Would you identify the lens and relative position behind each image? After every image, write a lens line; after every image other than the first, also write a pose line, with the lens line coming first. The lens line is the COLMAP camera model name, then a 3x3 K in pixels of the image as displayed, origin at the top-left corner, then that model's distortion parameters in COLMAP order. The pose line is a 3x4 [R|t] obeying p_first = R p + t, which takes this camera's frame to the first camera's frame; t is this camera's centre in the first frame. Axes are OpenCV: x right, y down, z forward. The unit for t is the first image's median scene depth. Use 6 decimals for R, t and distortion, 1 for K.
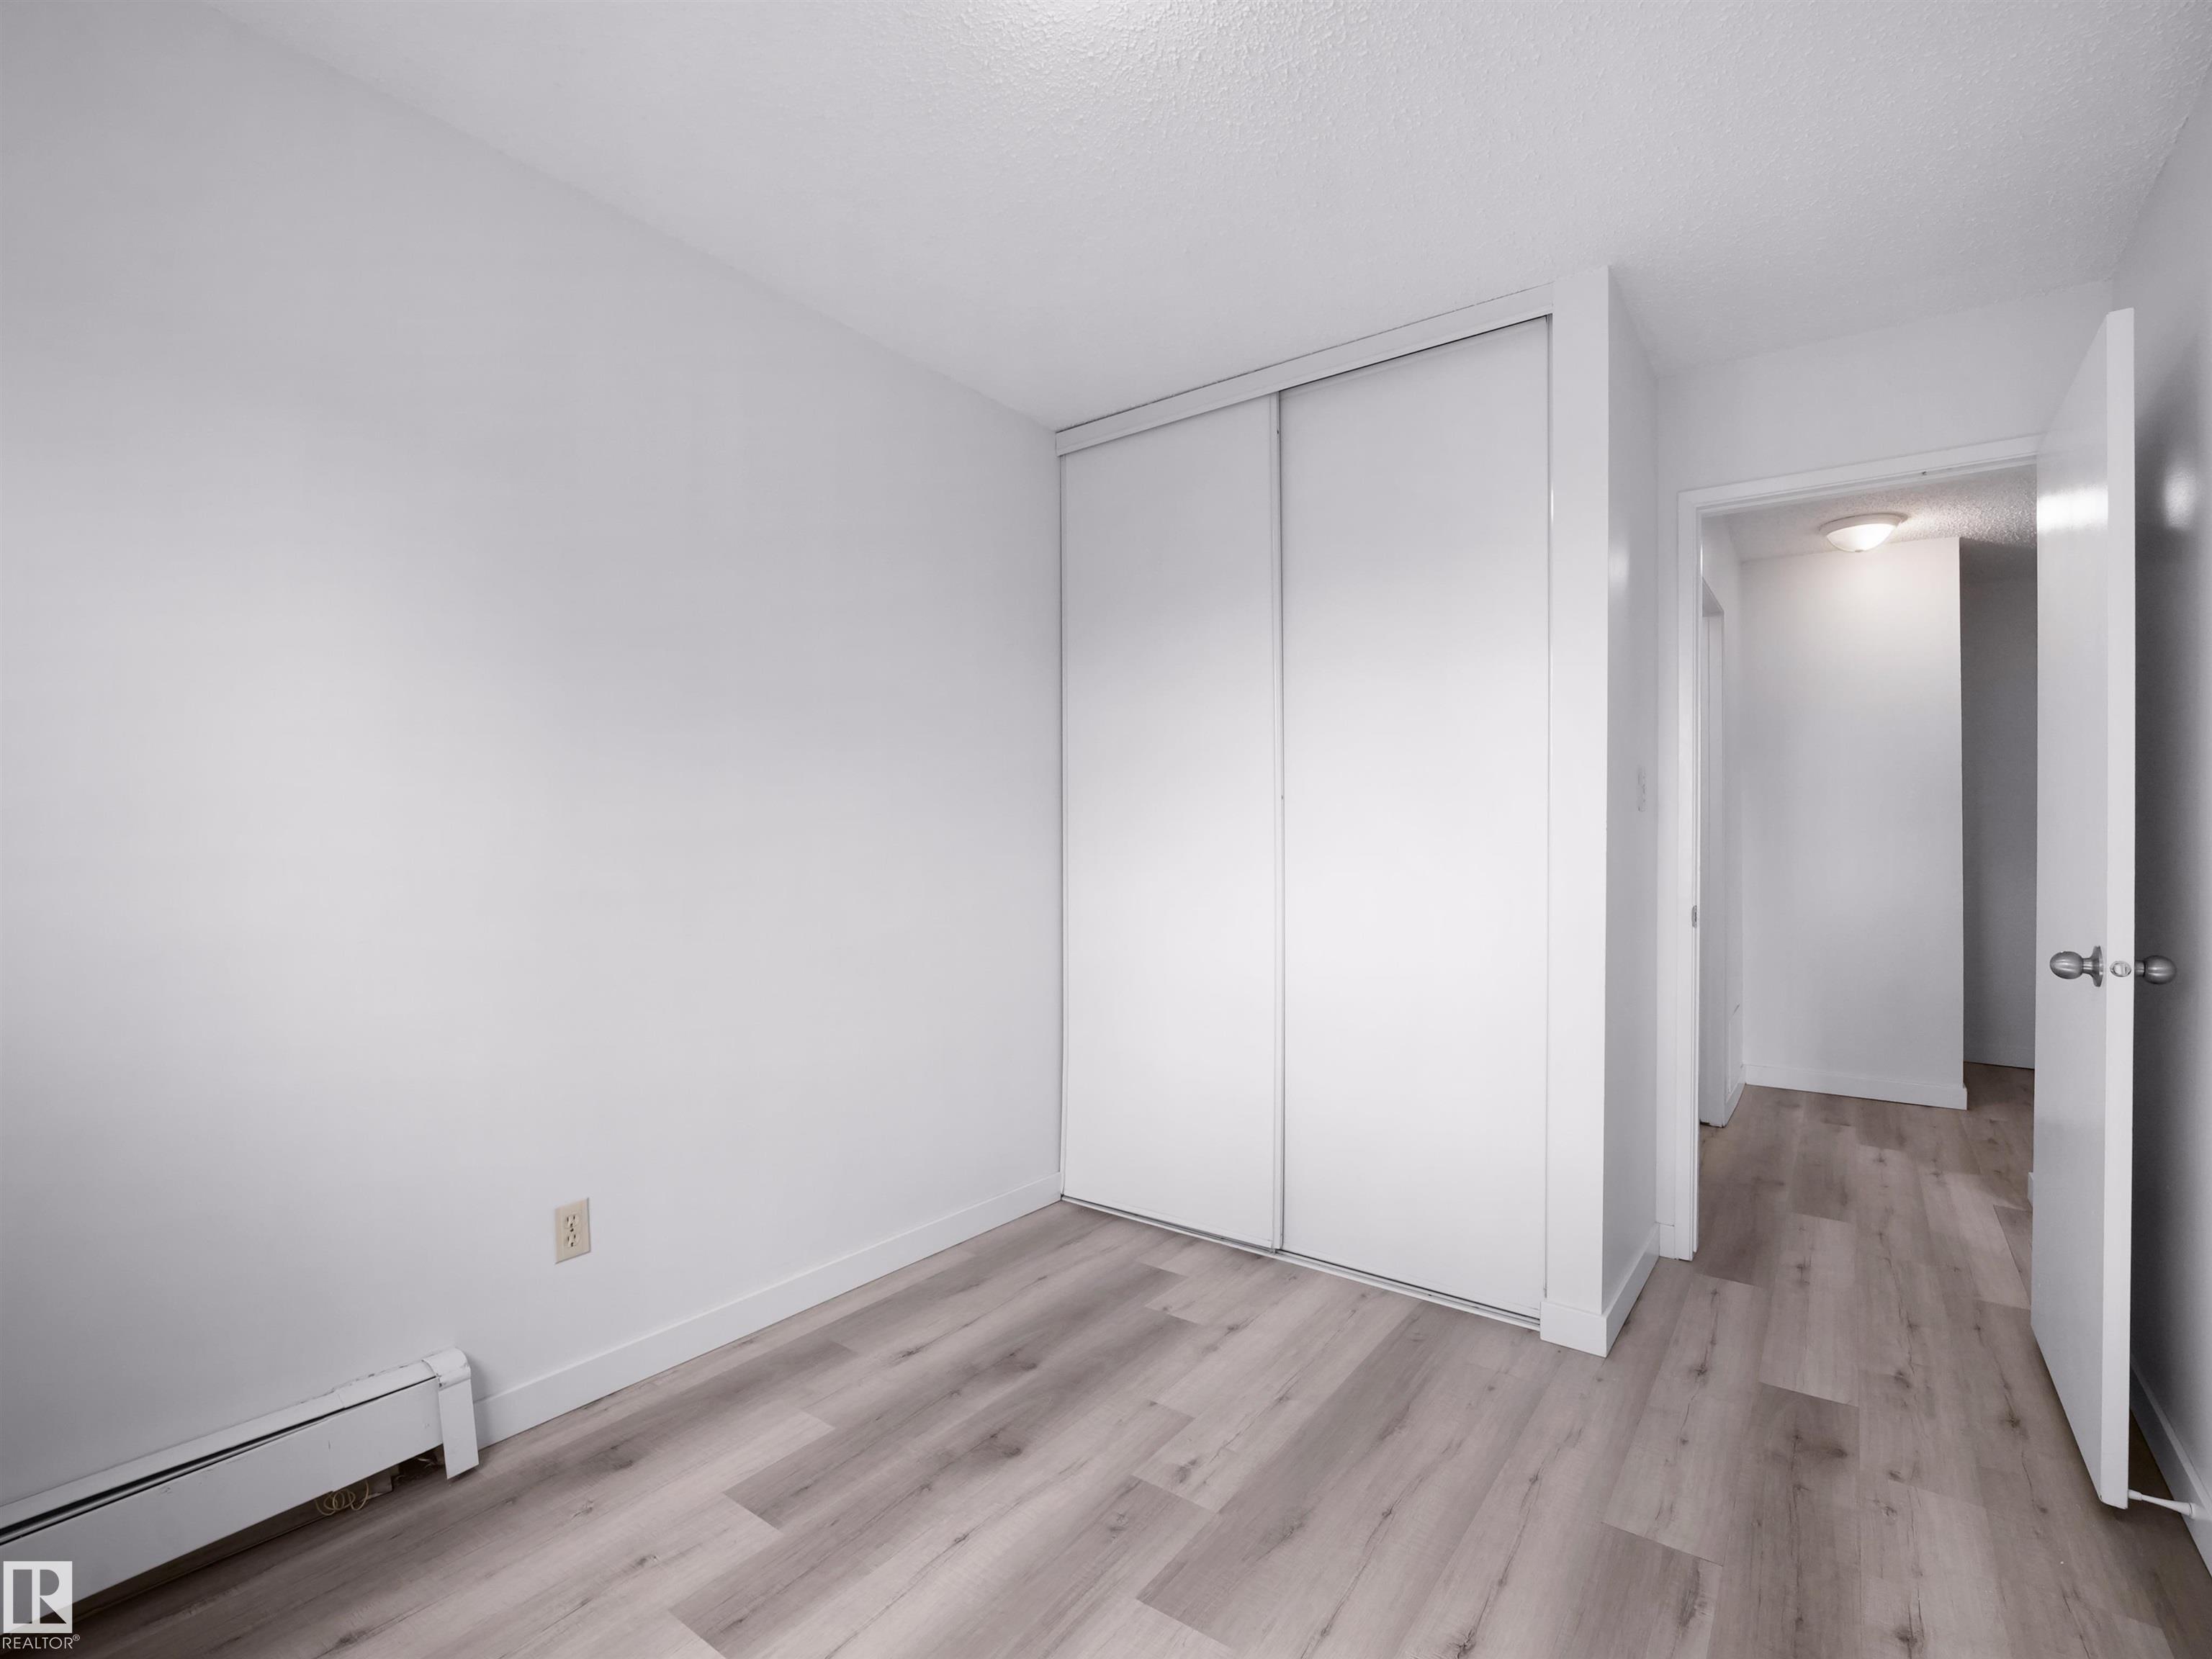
lens RADIAL K [[1017.9, 0, 1127.3], [0, 1017.9, 821.3], [0, 0, 1]] dist [-0.003937, -0.000520]
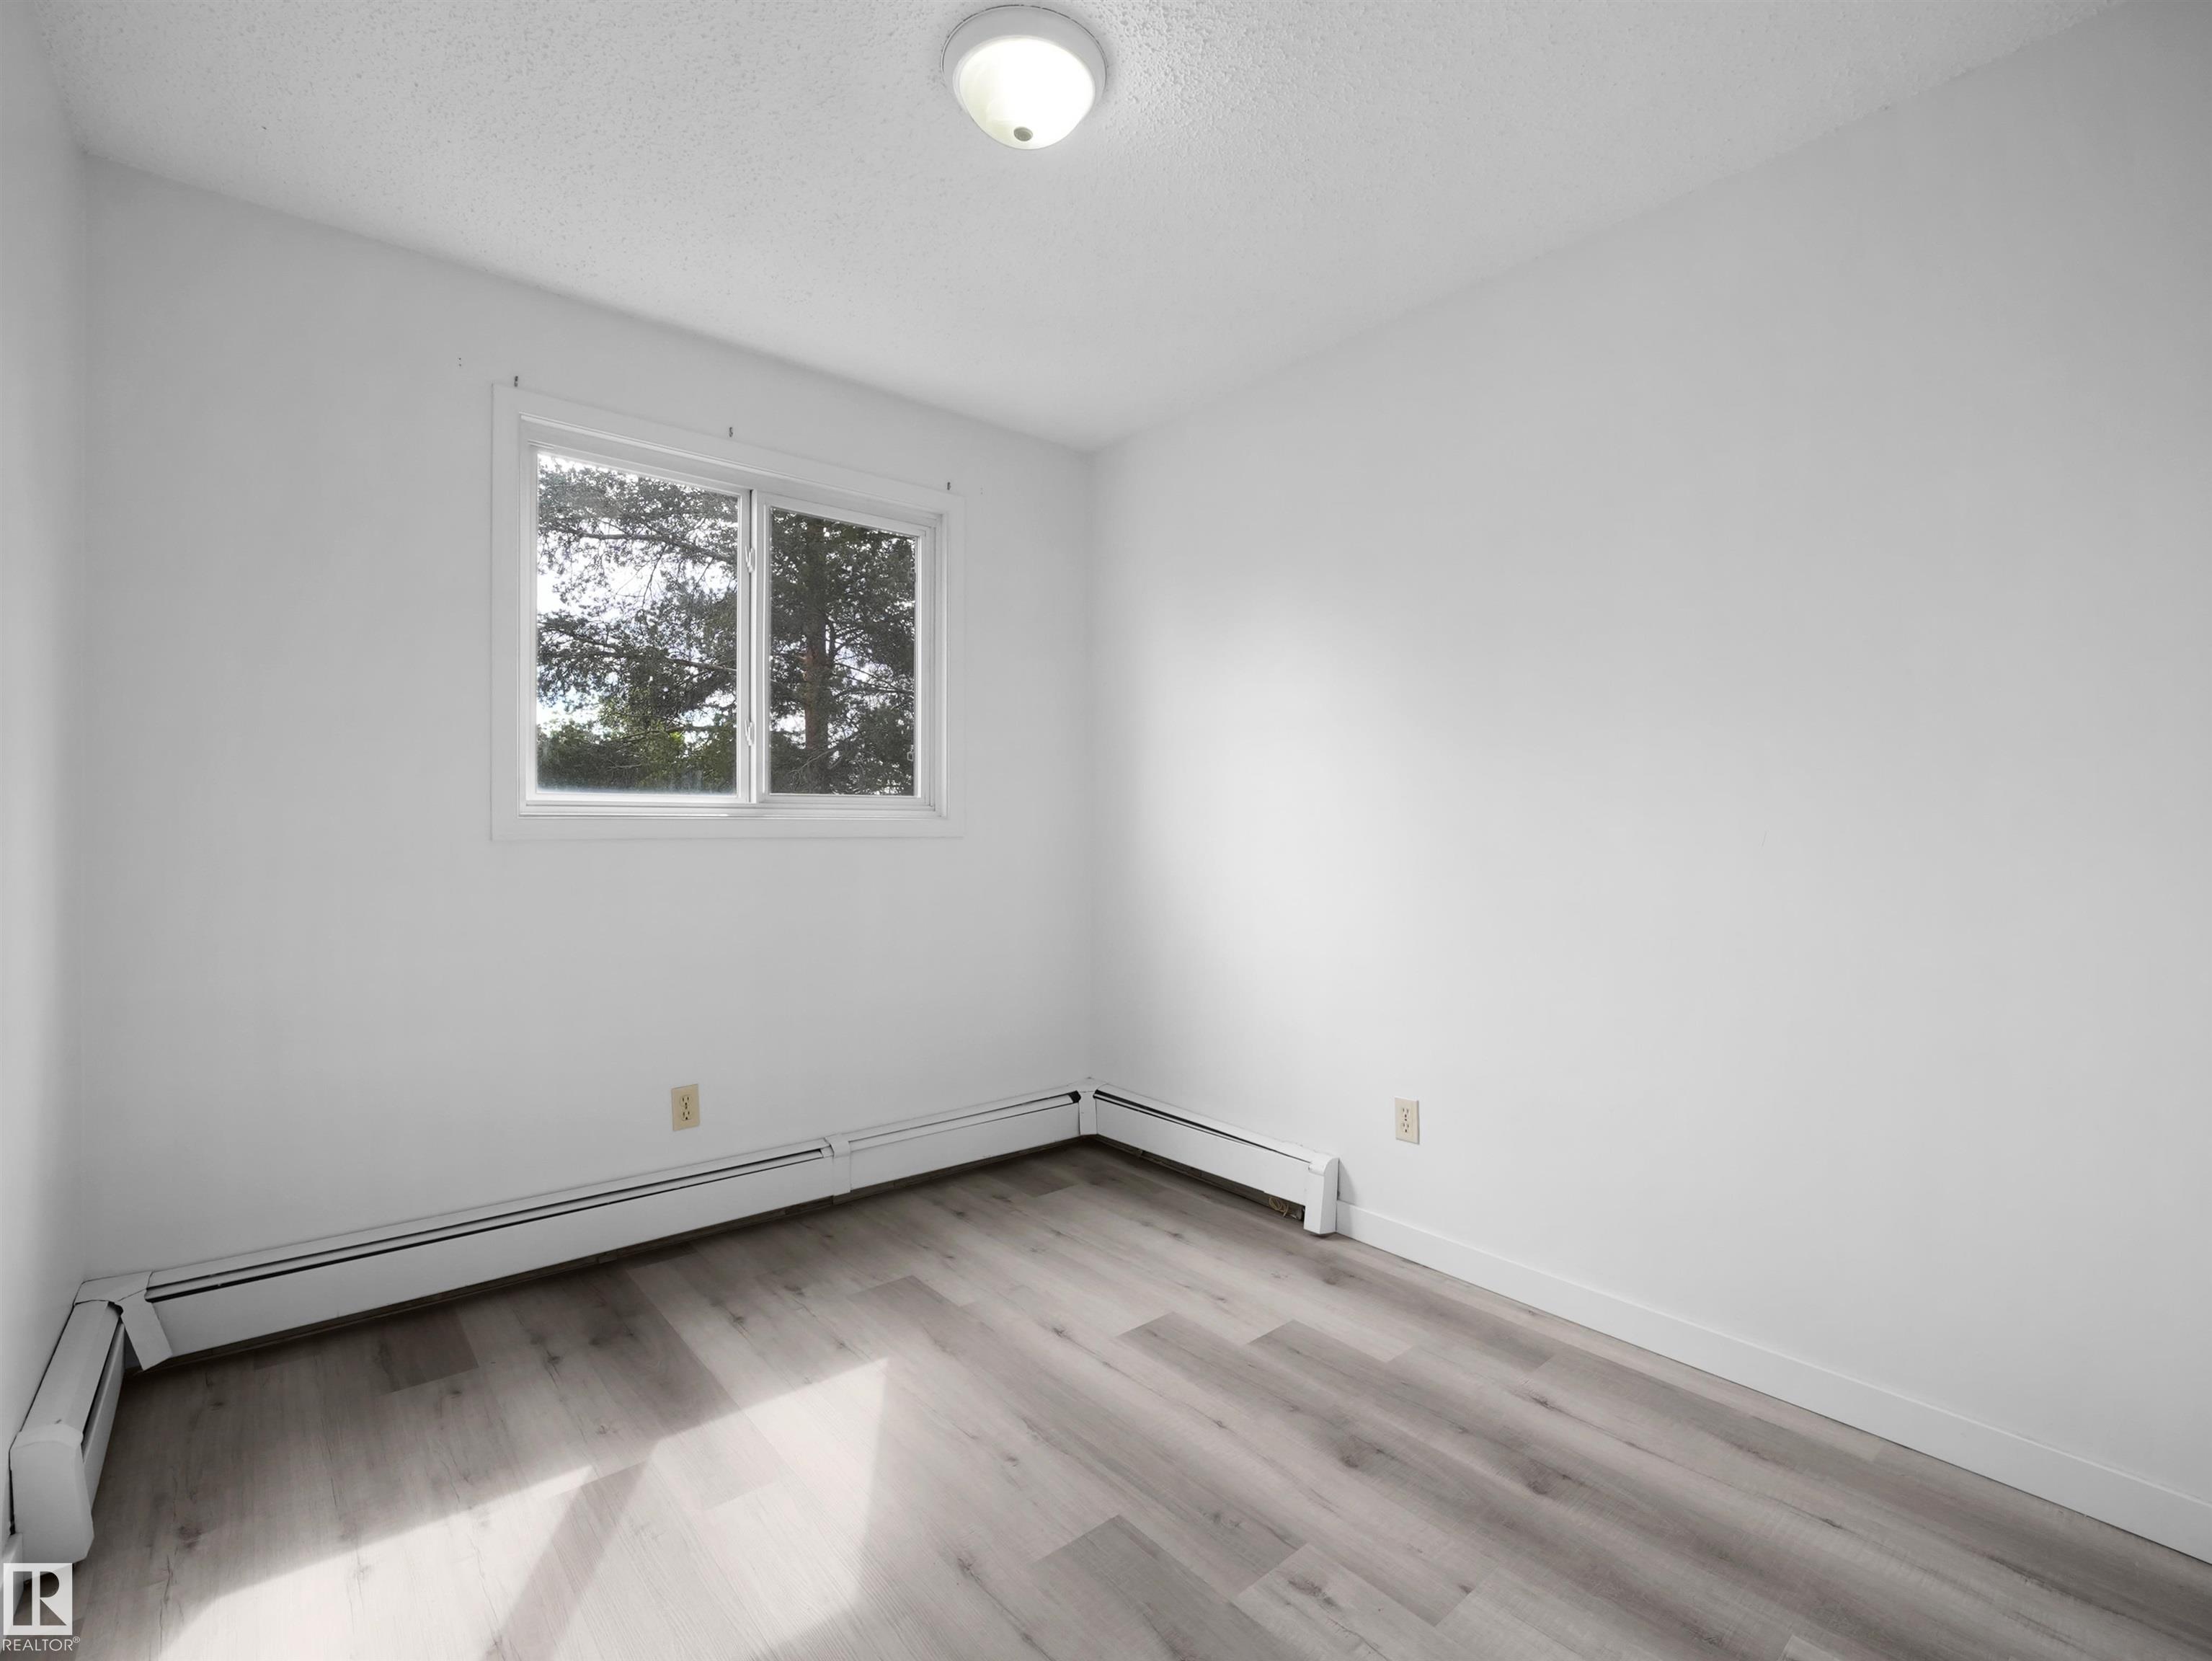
lens RADIAL K [[1018.1, 0, 1103.4], [0, 1018.1, 828.6], [0, 0, 1]] dist [-0.003937, -0.000520]
pose [[-0.251346, -0.004503, -0.967887, 0.890601], [0.024245, 0.999646, -0.010947, 0.042922], [0.967594, -0.026218, -0.251148, 1.073544]]
